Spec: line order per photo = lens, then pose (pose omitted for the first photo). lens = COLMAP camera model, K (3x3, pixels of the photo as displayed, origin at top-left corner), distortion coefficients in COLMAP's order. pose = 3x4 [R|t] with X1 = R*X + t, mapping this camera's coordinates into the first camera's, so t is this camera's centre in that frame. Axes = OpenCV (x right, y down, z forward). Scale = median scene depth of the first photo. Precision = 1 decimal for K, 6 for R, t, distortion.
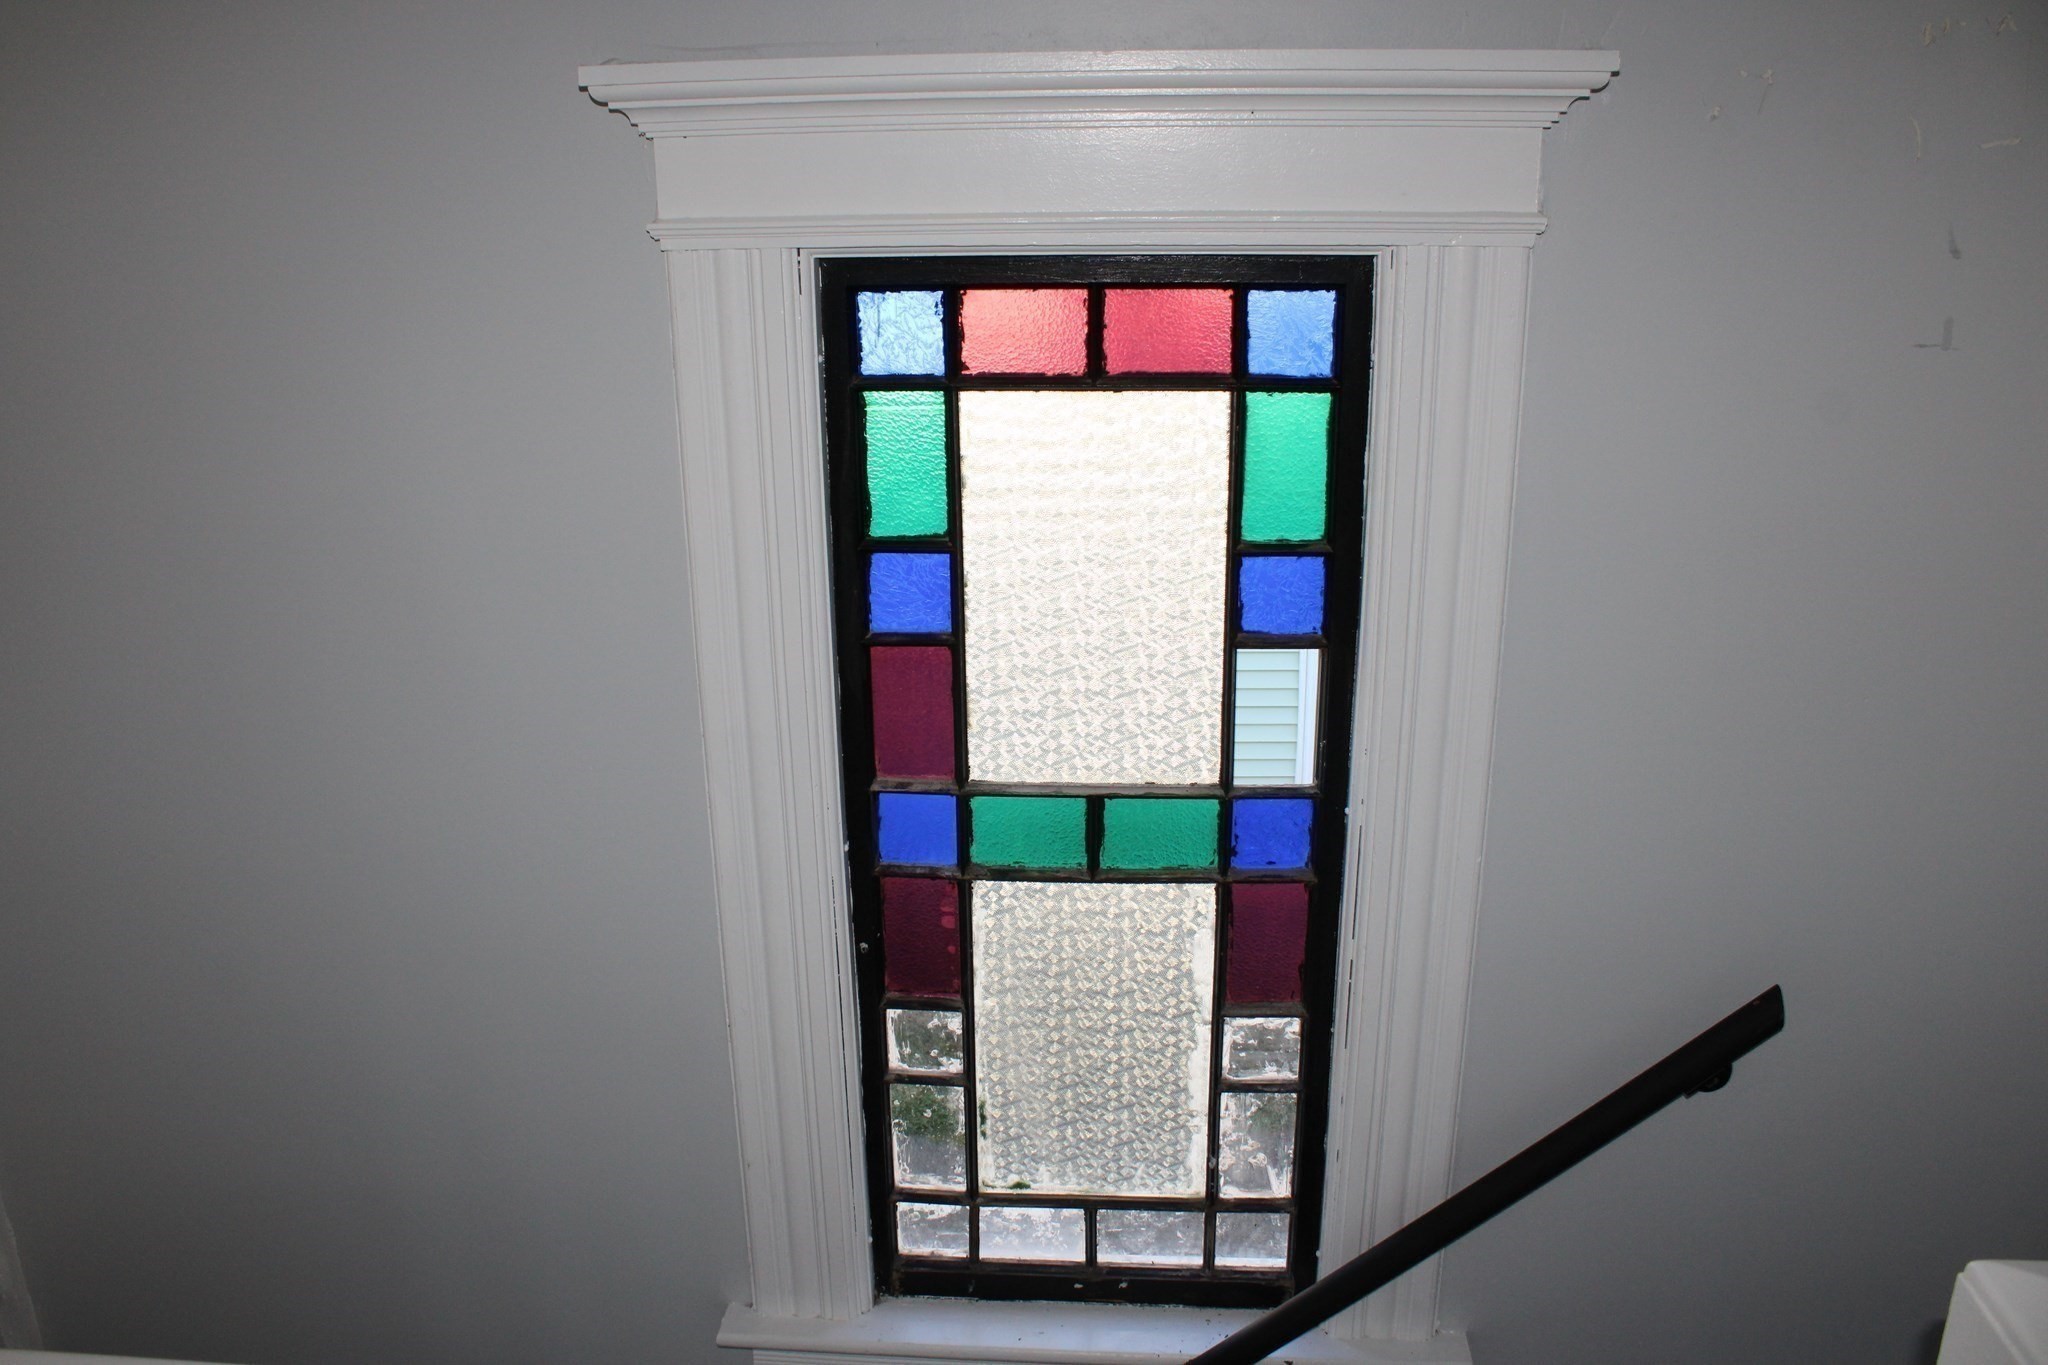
lens RADIAL K [[1636.5, 0, 1024.0], [0, 1636.5, 682.5], [0, 0, 1]] dist [-0.166874, 0.001843]
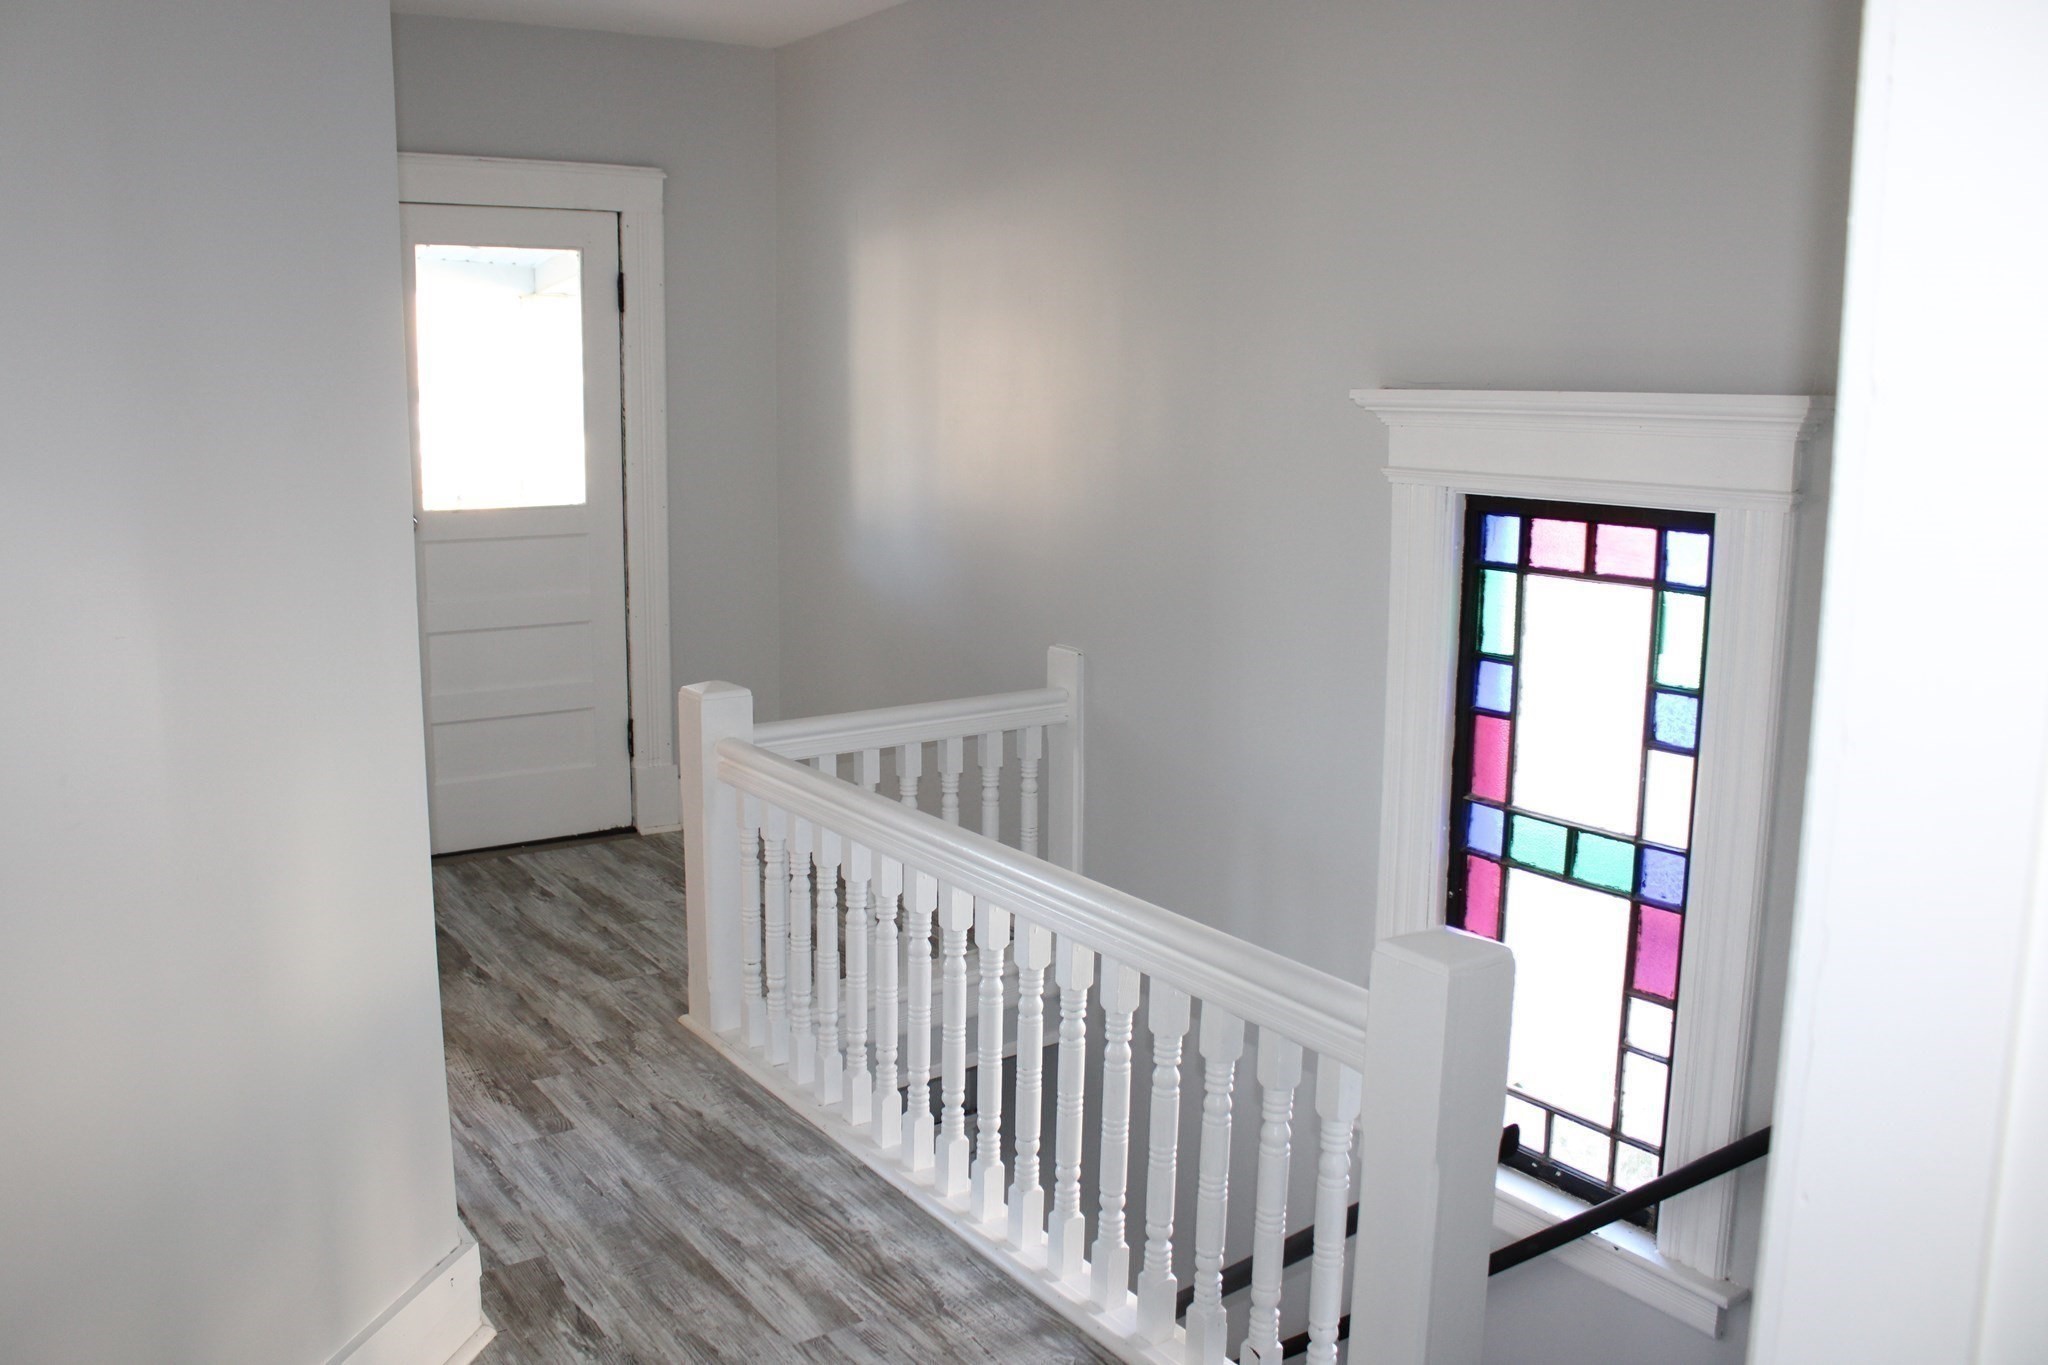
lens RADIAL K [[1709.5, 0, 1024.0], [0, 1709.5, 682.5], [0, 0, 1]] dist [0.001941, 0.002266]
pose [[0.627078, 0.155263, -0.763326, 1.047079], [-0.258135, 0.965983, -0.015576, 0.103213], [0.734942, 0.206808, 0.645826, -0.574169]]
